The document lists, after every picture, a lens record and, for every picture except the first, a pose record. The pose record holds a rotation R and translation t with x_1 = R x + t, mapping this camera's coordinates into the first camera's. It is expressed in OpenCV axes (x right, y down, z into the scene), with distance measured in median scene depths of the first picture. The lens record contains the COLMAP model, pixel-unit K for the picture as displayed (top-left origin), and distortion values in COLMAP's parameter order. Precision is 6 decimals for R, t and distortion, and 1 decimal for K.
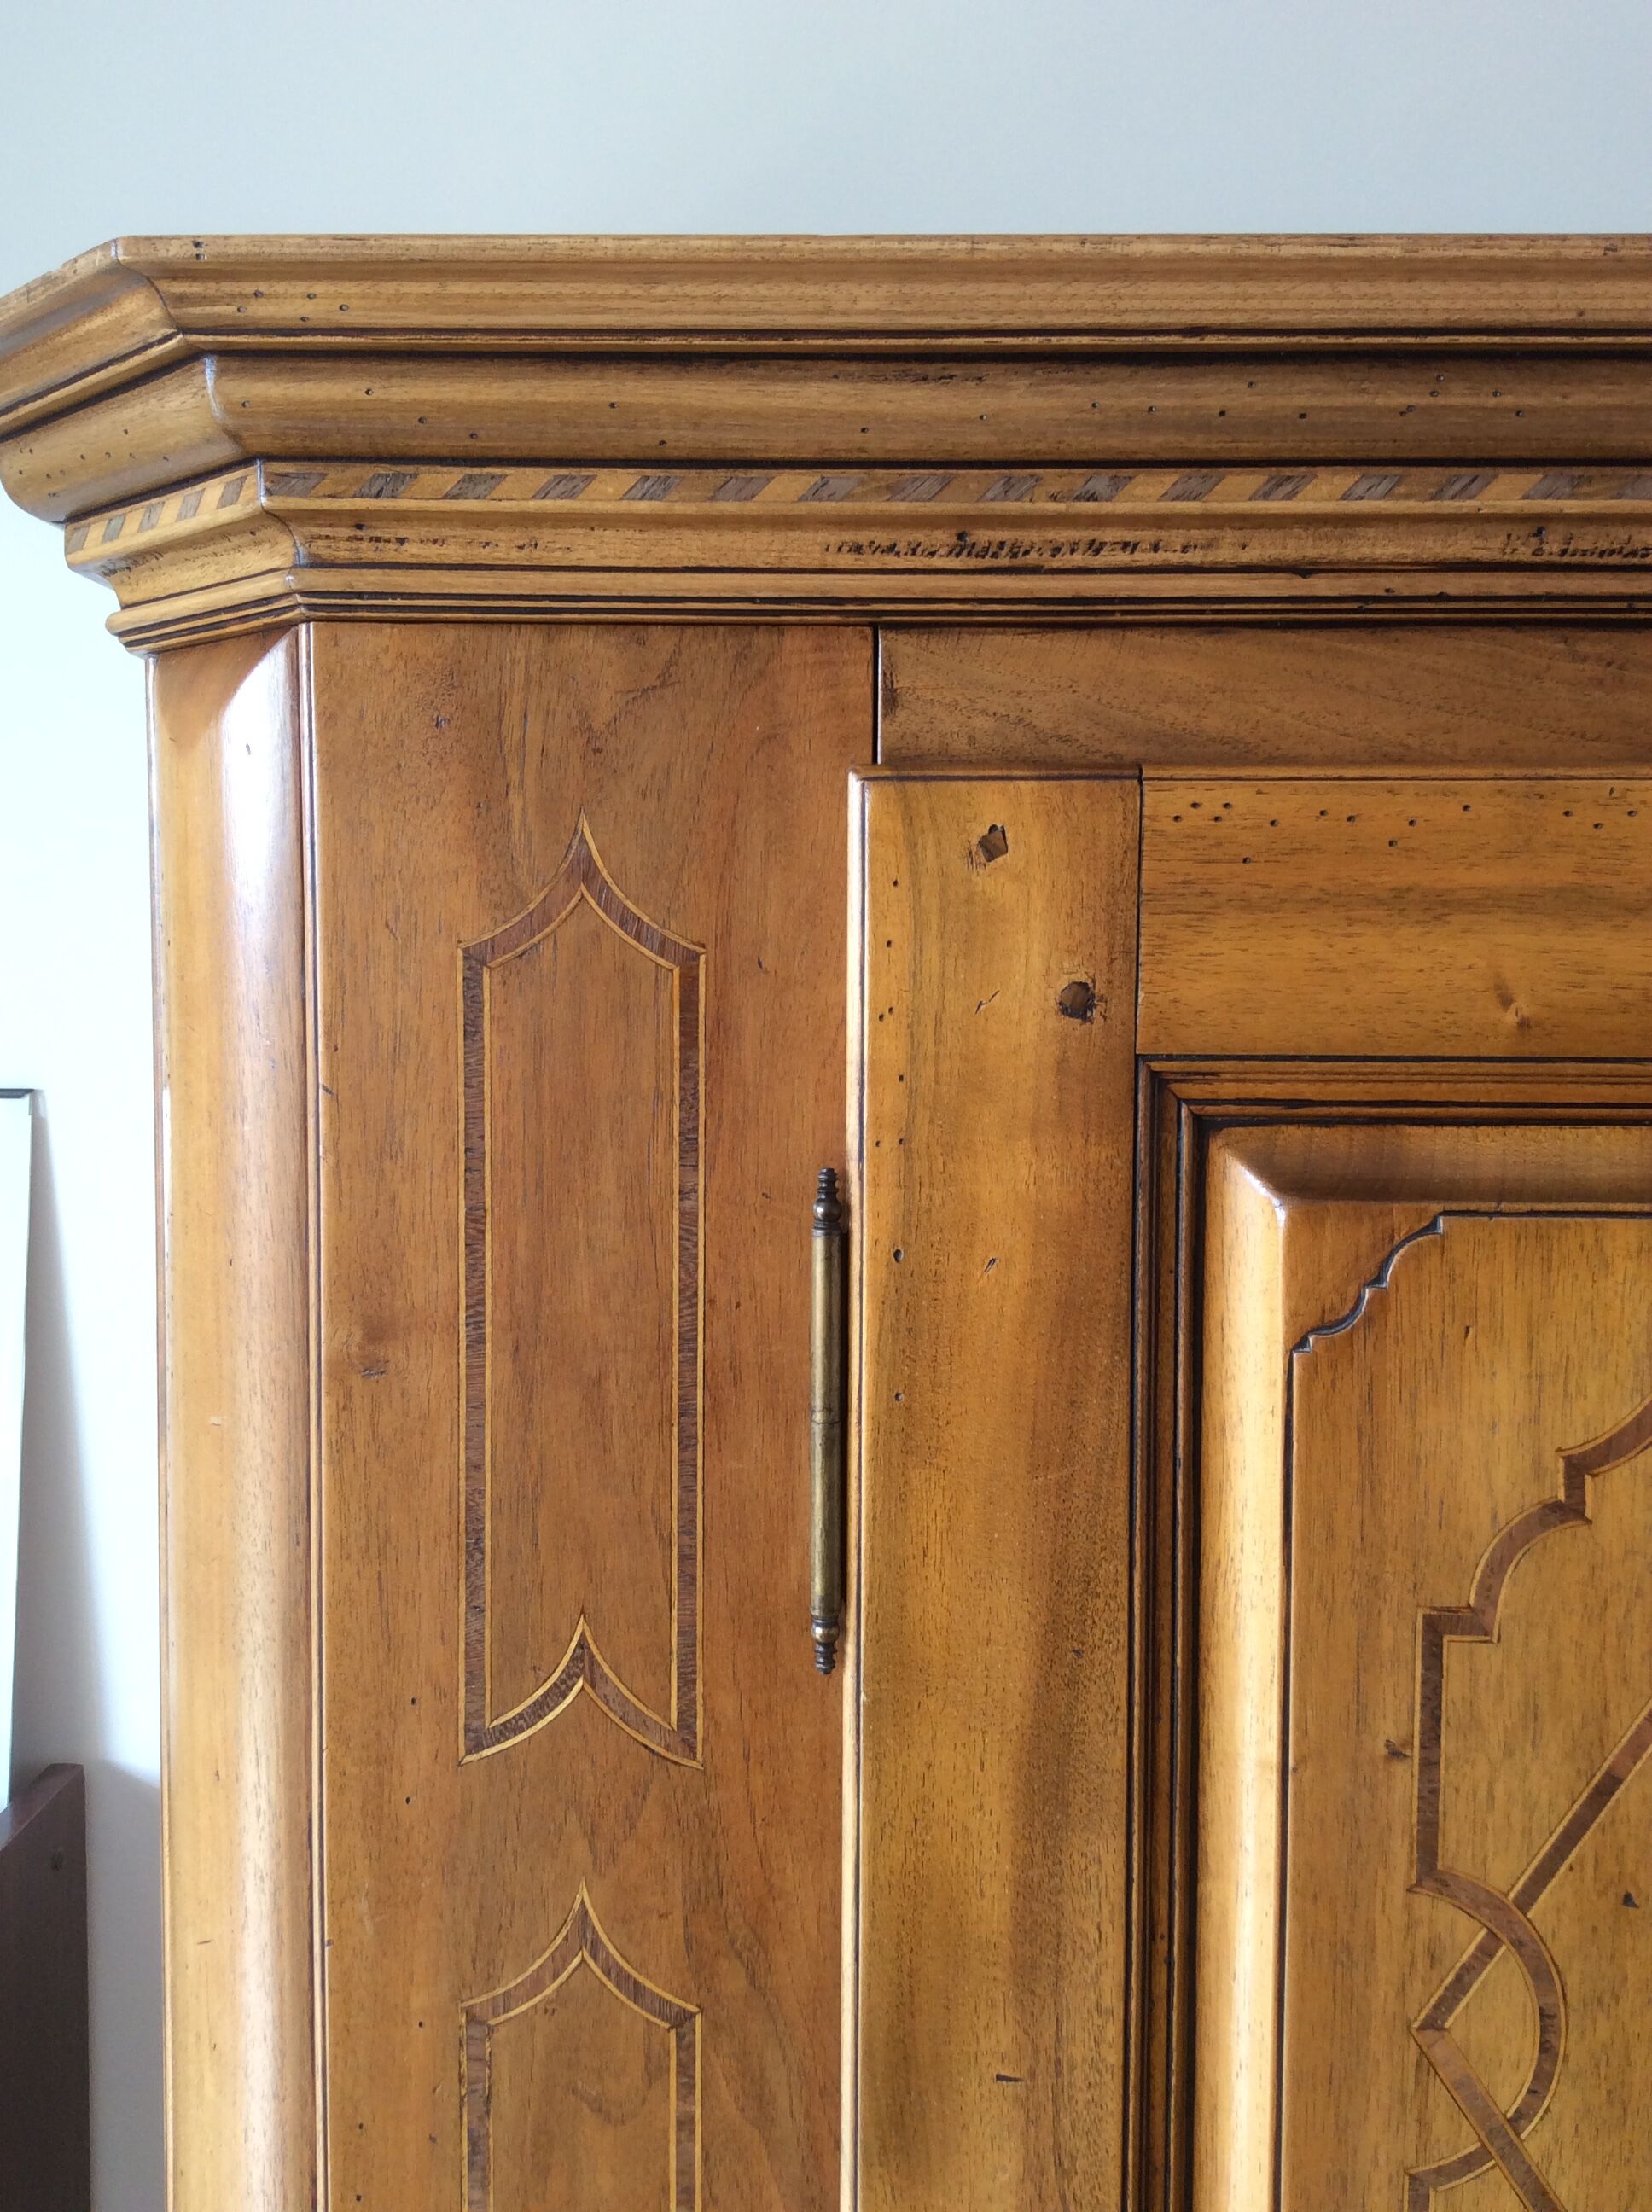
lens RADIAL K [[2059.1, 0, 826.0], [0, 2059.1, 1106.0], [0, 0, 1]] dist [0.179586, -0.326727]
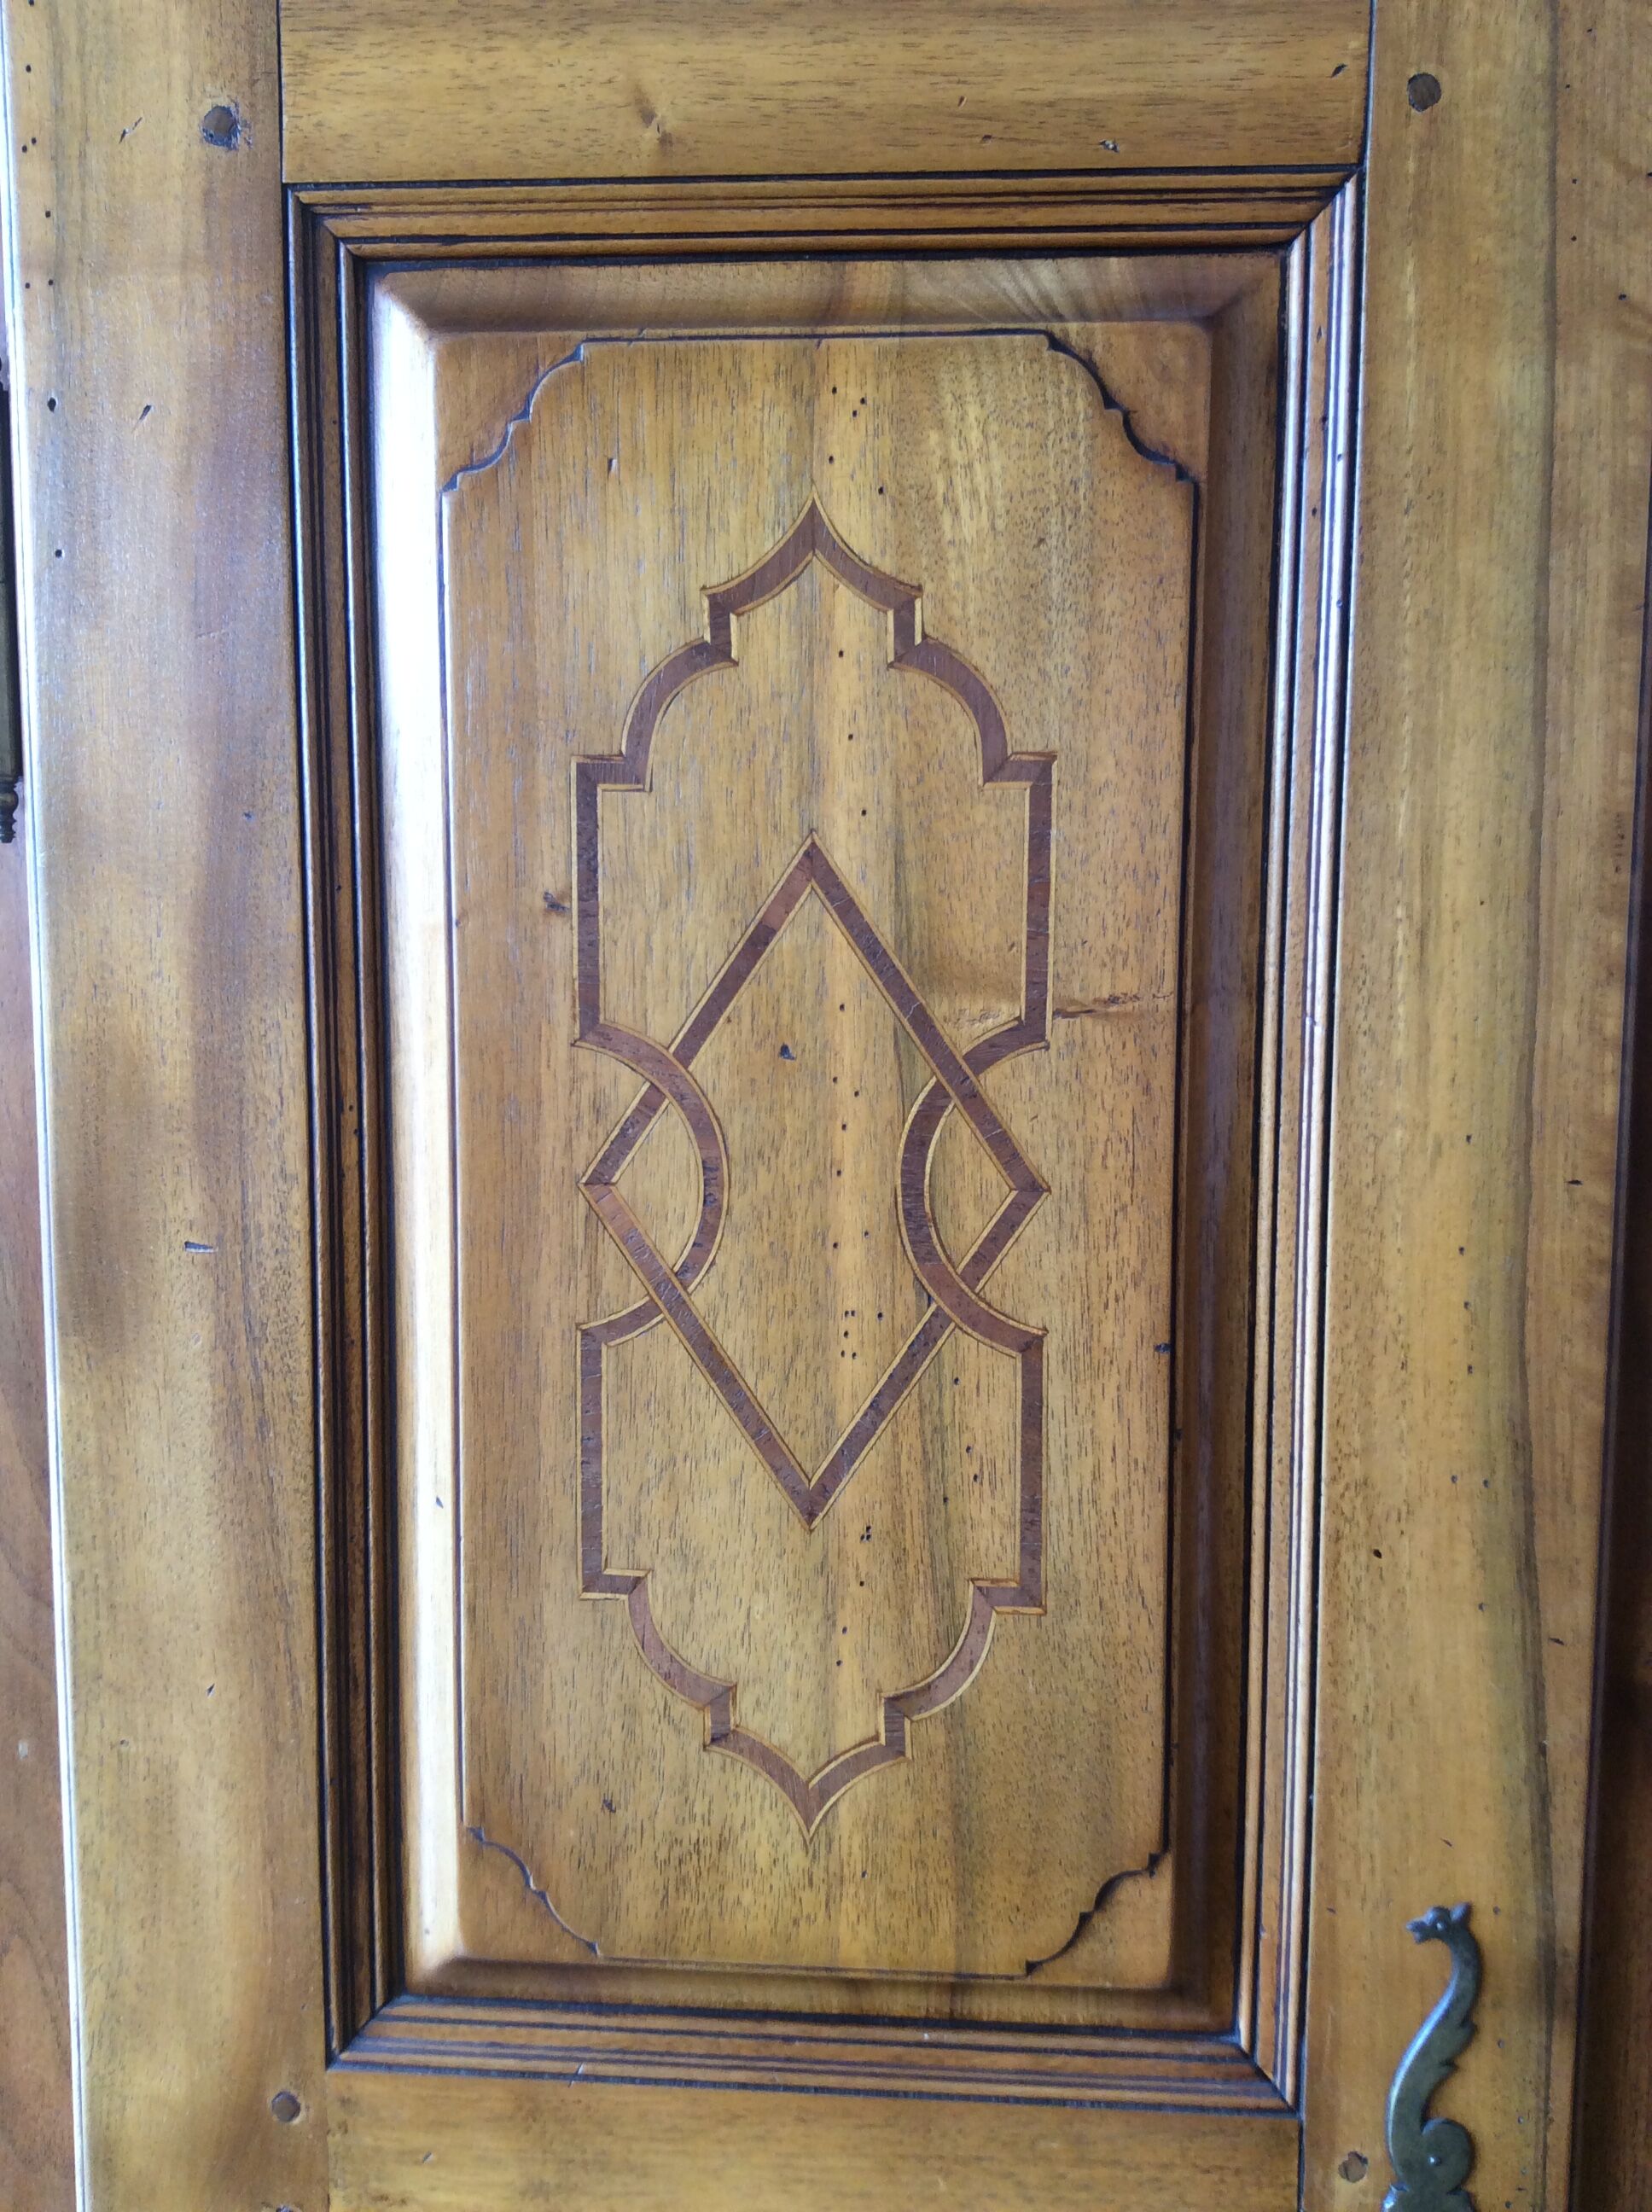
lens RADIAL K [[2059.1, 0, 826.0], [0, 2059.1, 1106.0], [0, 0, 1]] dist [0.179586, -0.326727]
pose [[0.998827, 0.002299, -0.048363, 0.449089], [-0.001081, 0.999682, 0.025193, 0.378731], [0.048406, -0.025111, 0.998512, 0.013457]]
